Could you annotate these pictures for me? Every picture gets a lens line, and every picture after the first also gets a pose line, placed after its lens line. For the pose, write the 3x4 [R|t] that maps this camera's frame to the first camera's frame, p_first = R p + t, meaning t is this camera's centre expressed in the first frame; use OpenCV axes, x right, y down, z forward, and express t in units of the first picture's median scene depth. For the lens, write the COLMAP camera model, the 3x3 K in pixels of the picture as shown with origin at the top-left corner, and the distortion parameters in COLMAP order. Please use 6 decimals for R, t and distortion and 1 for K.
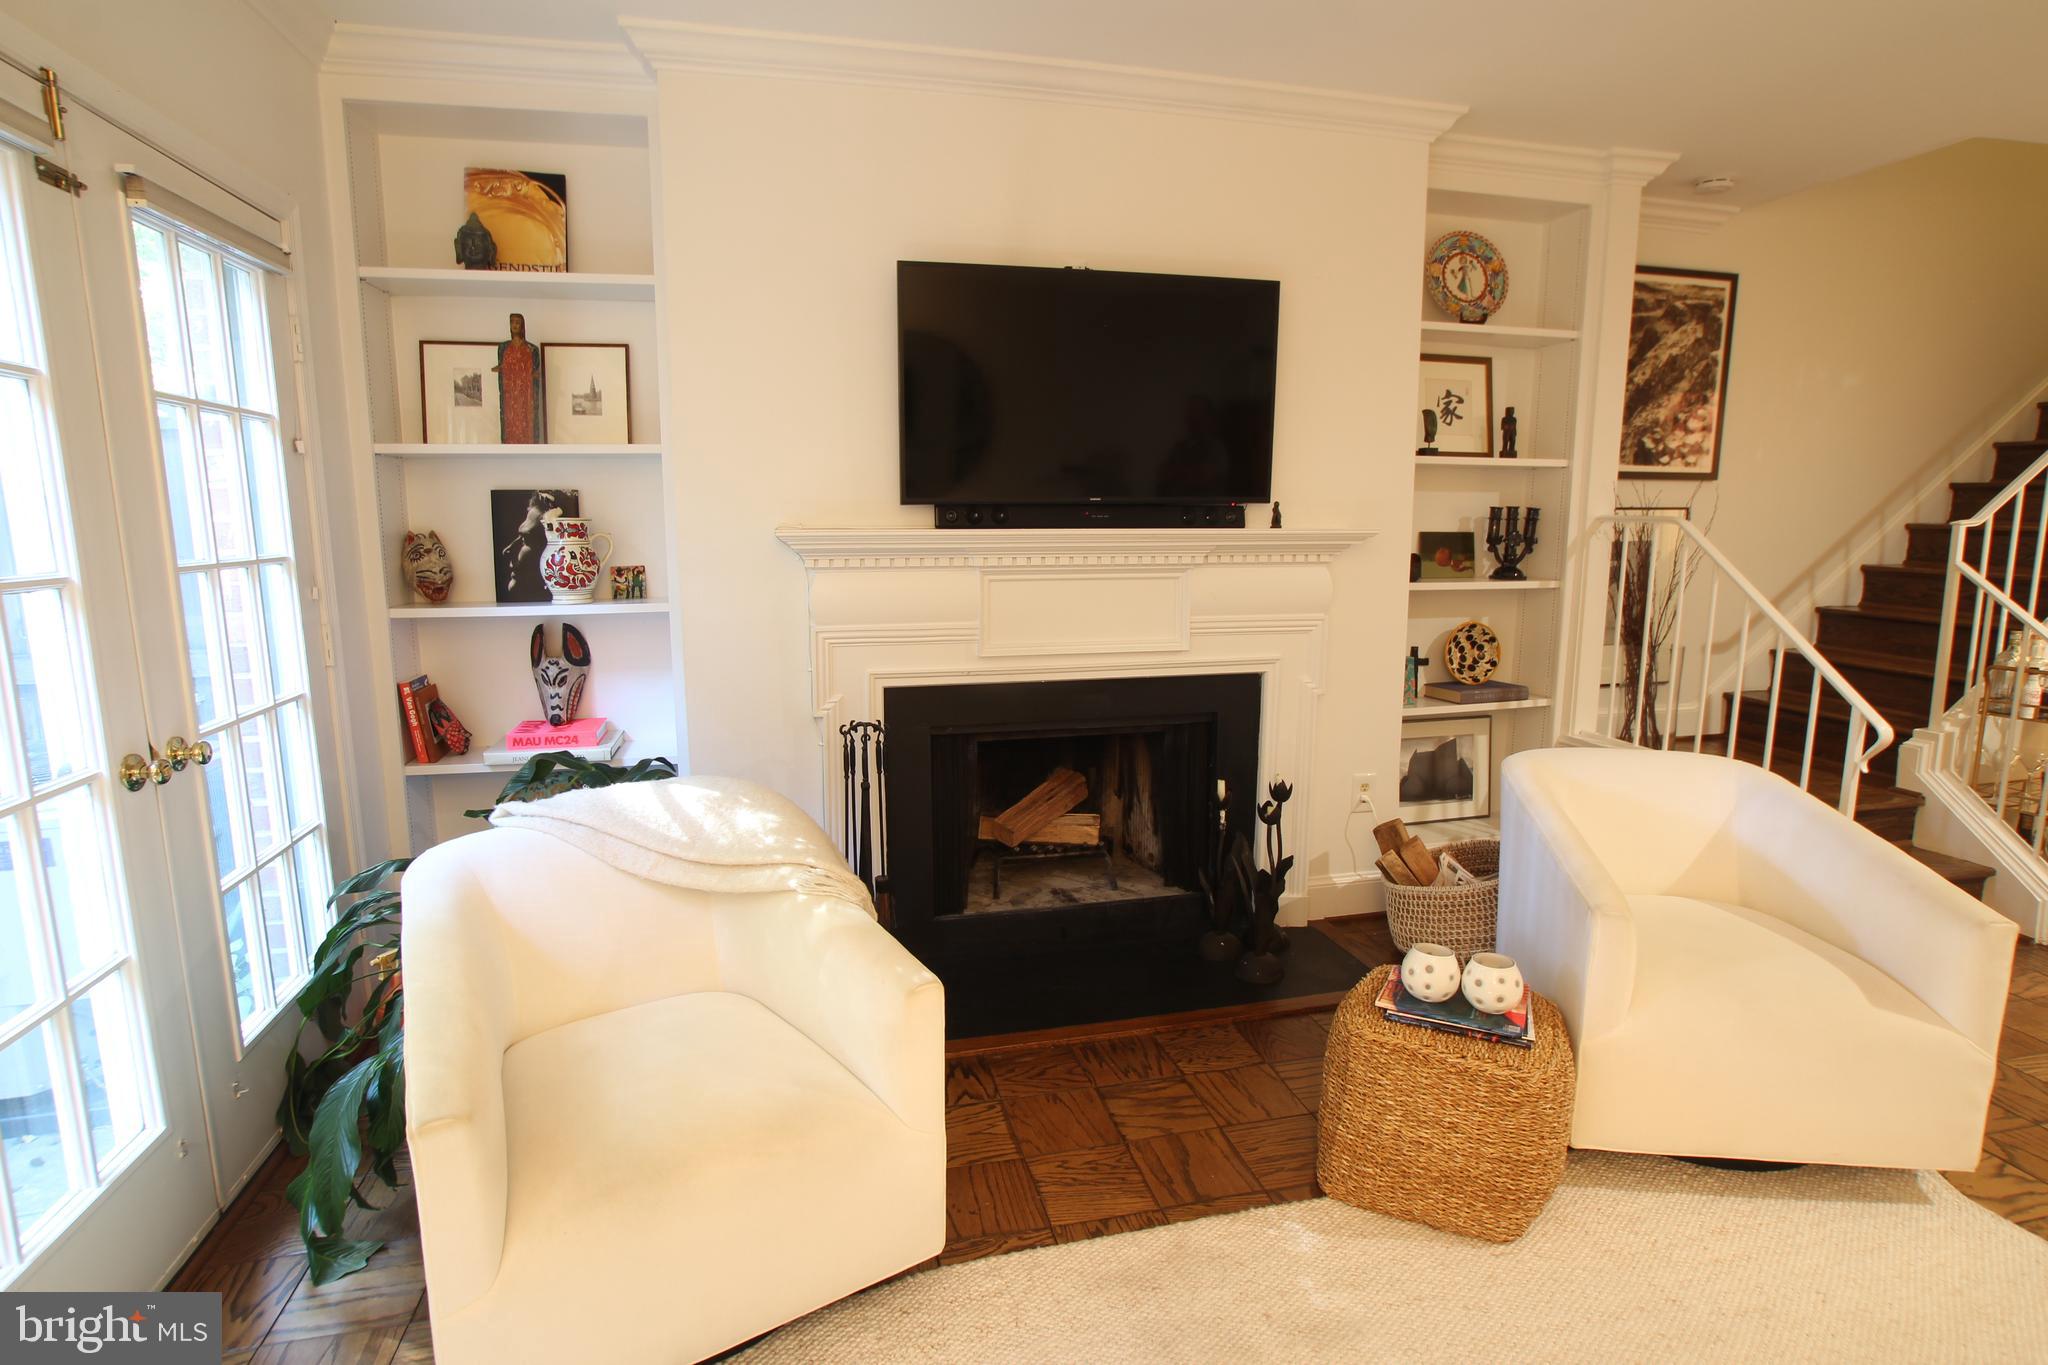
lens RADIAL K [[1036.1, 0, 1017.1], [0, 1036.1, 679.4], [0, 0, 1]] dist [-0.055799, 0.024782]
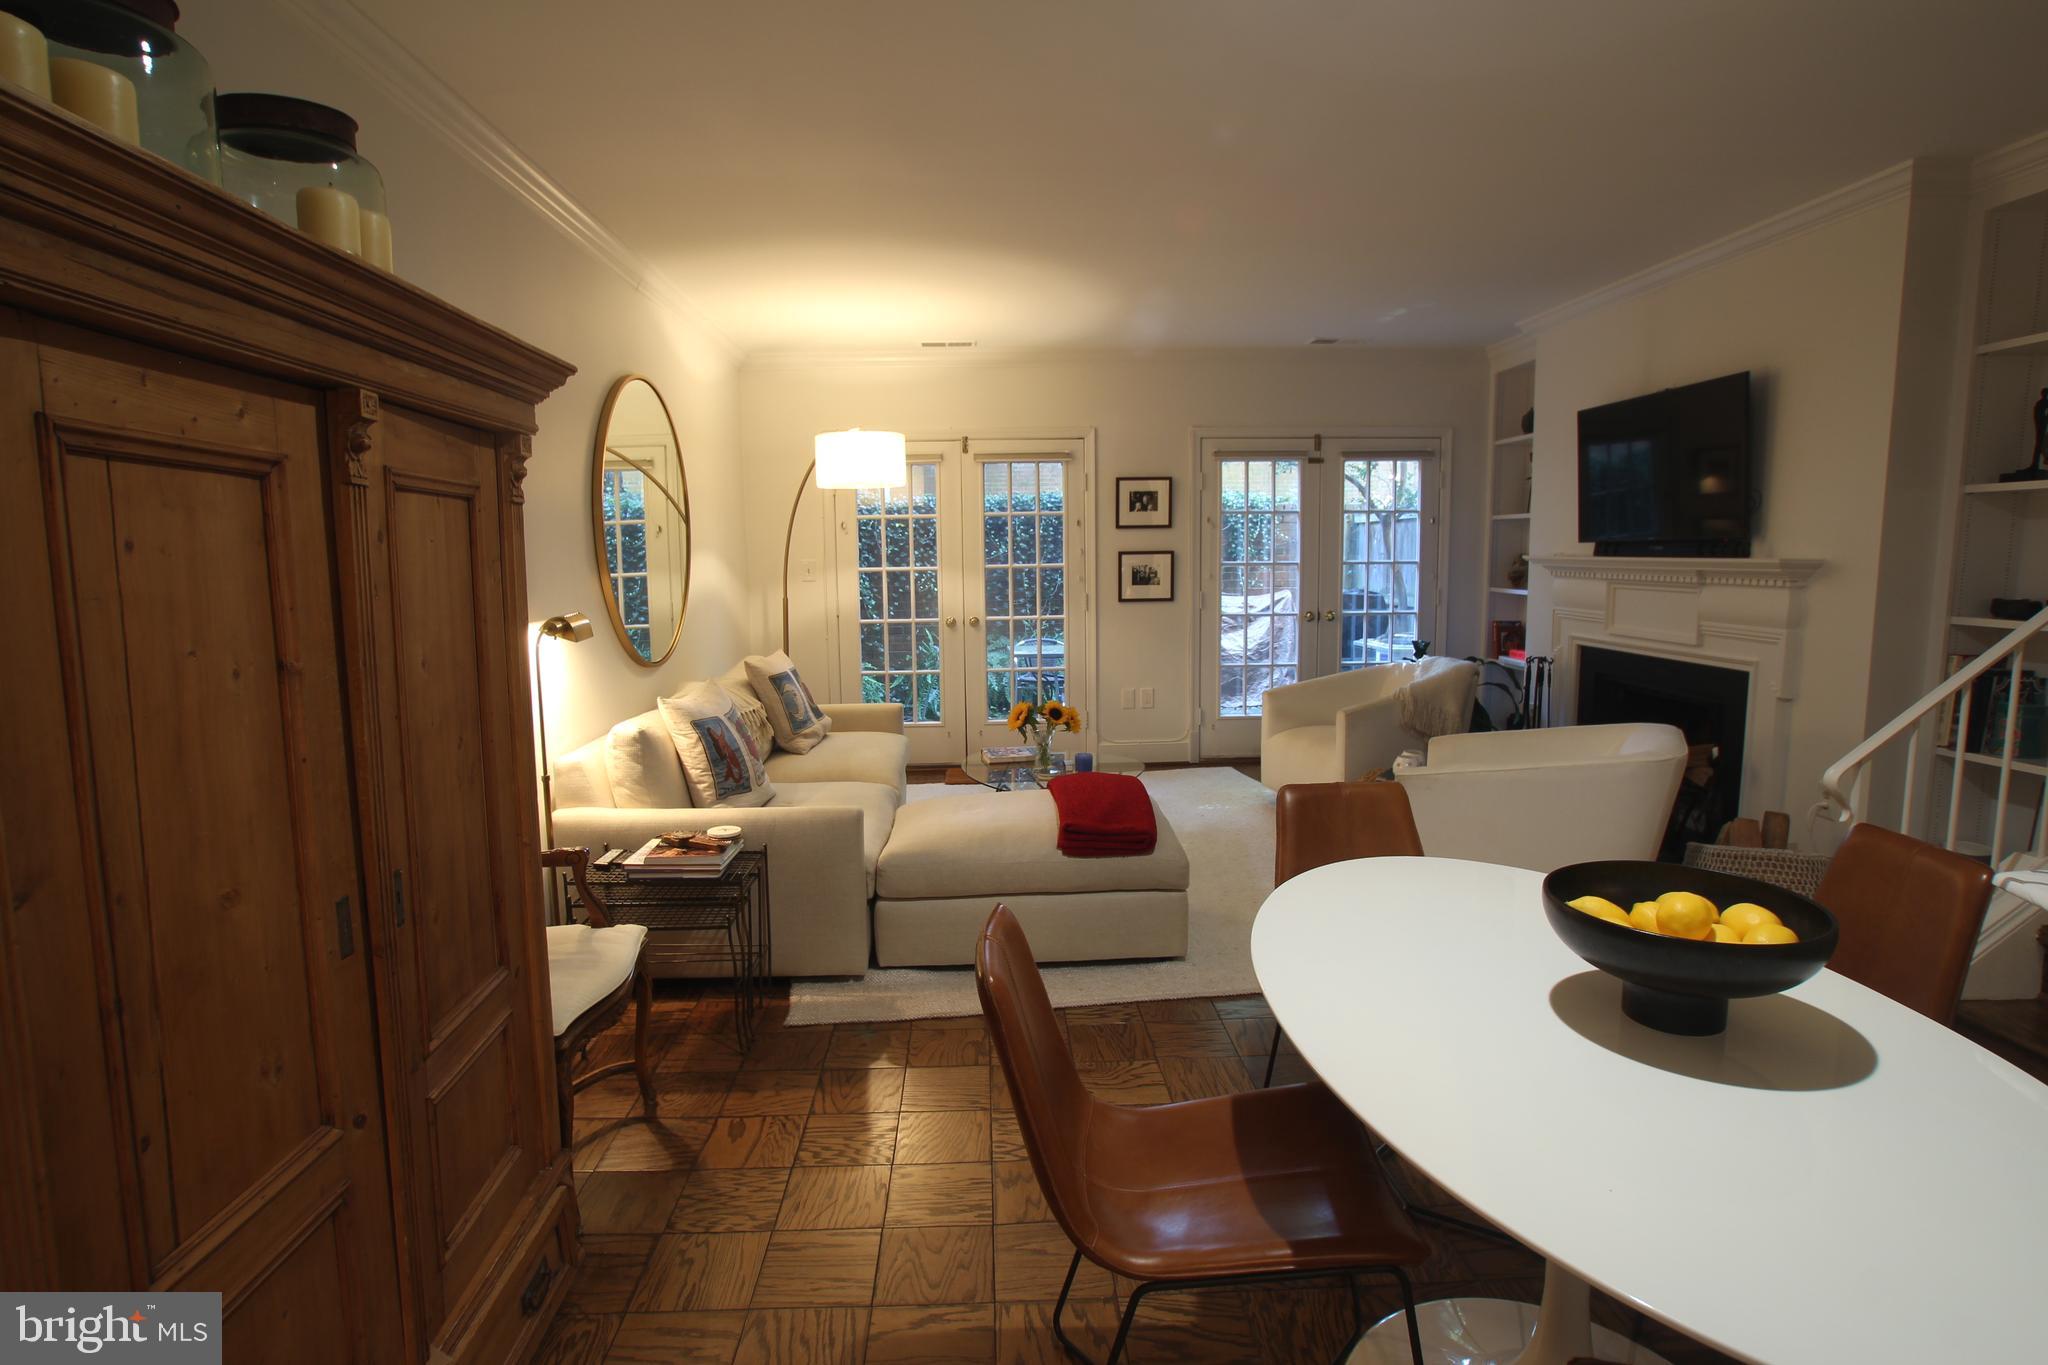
lens RADIAL K [[1036.1, 0, 1017.6], [0, 1036.1, 689.5], [0, 0, 1]] dist [-0.055799, 0.024782]
pose [[-0.191148, 0.135055, -0.972226, 1.373857], [-0.146417, 0.975484, 0.164294, -0.049946], [0.970579, 0.173755, -0.166688, 0.292162]]
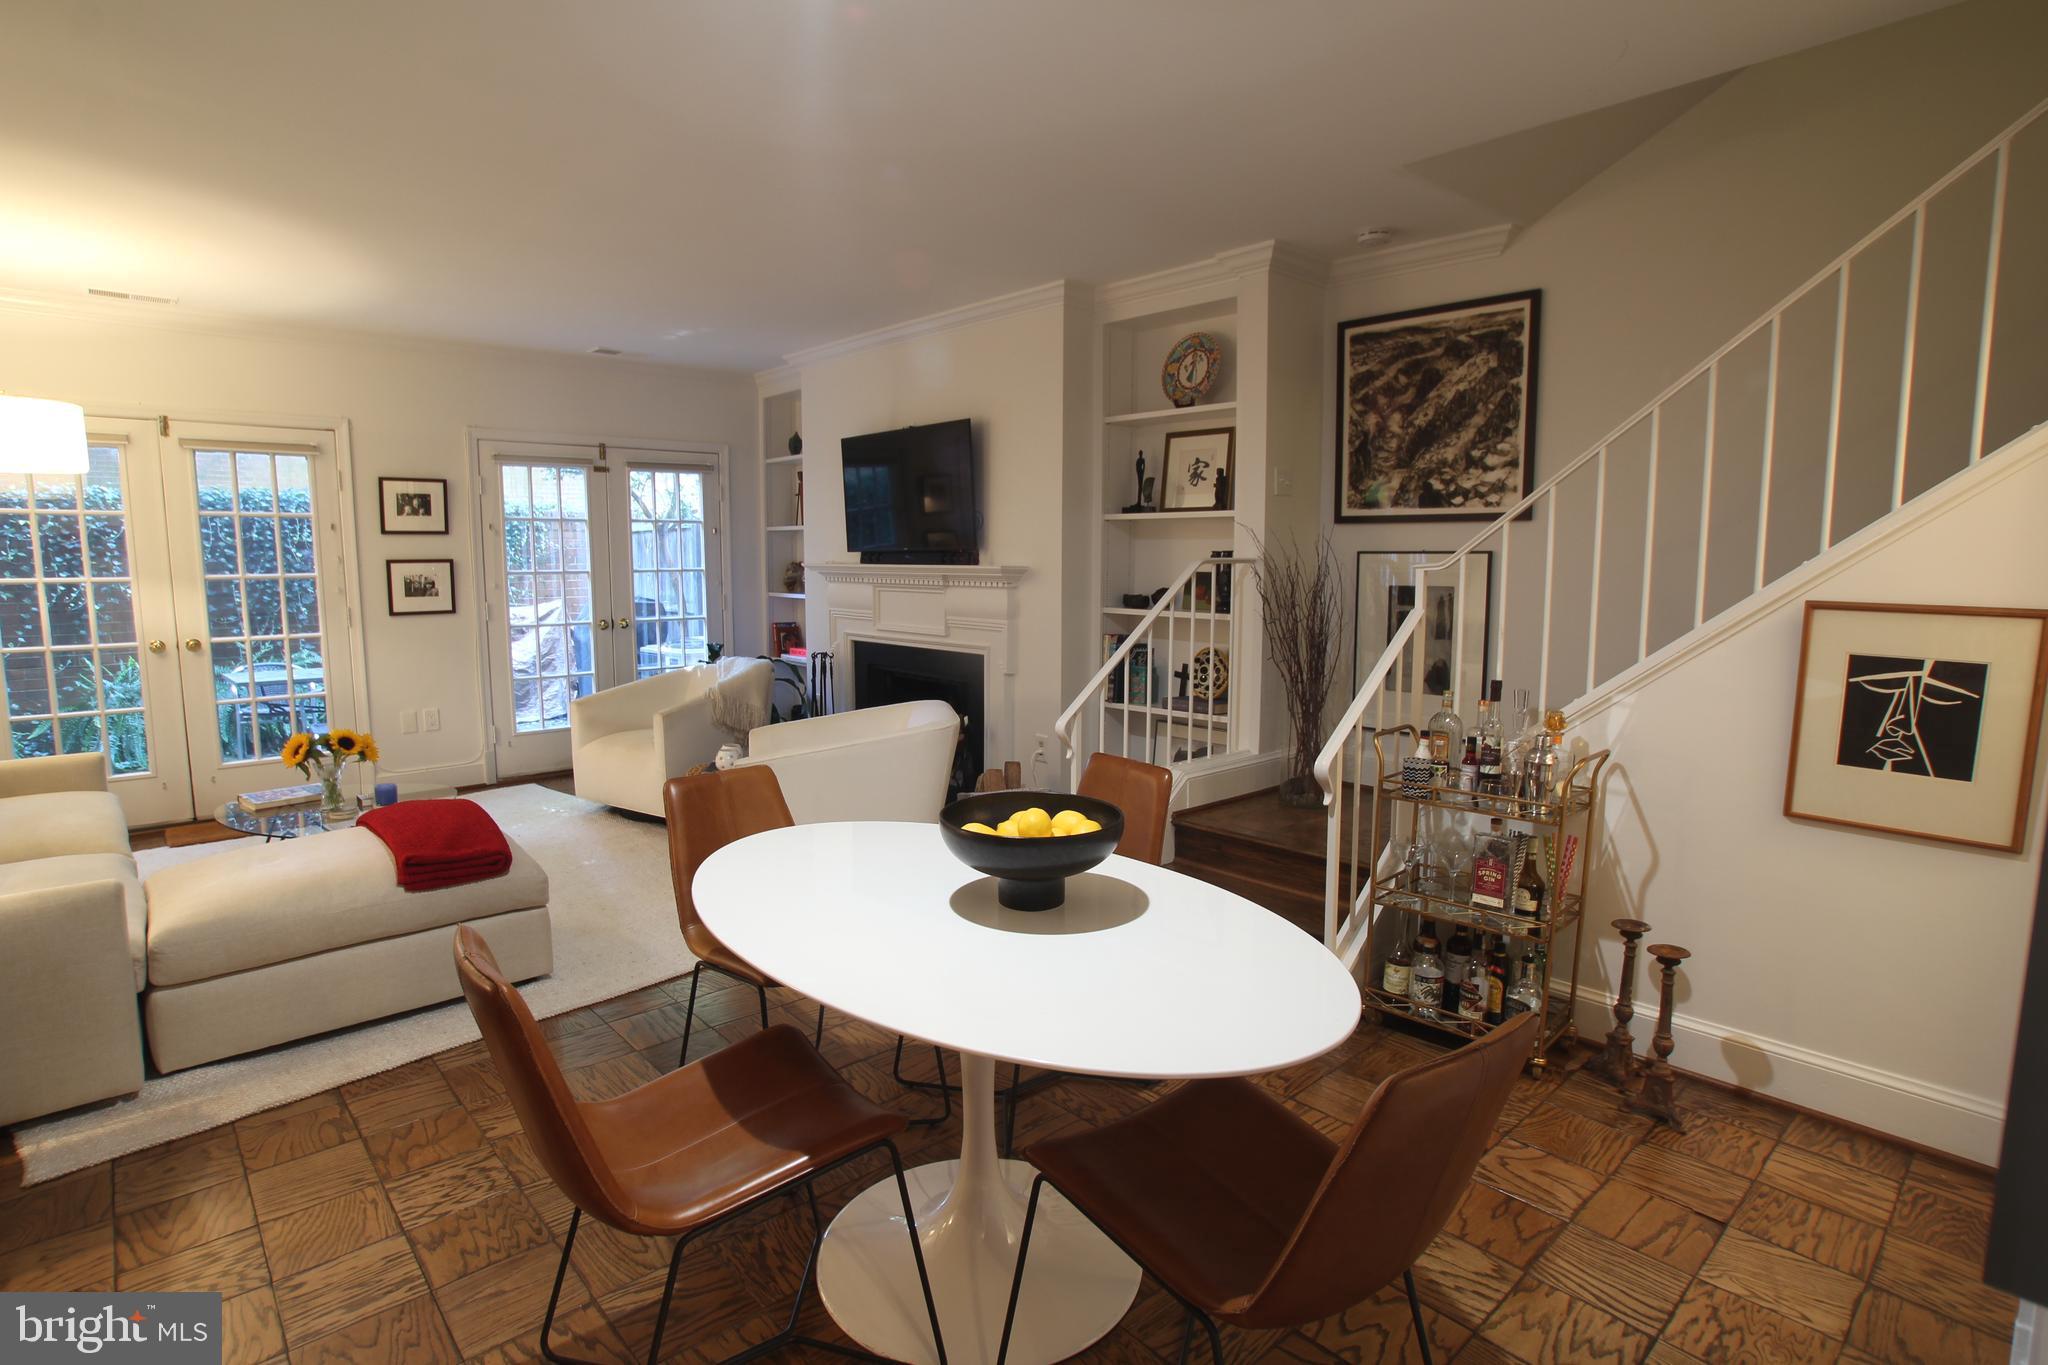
lens RADIAL K [[1036.1, 0, 999.0], [0, 1036.1, 682.9], [0, 0, 1]] dist [-0.055799, 0.024782]
pose [[0.473746, 0.109902, -0.873777, 1.414584], [-0.143812, 0.988518, 0.046362, -0.035689], [0.868840, 0.103696, 0.484112, 0.208119]]
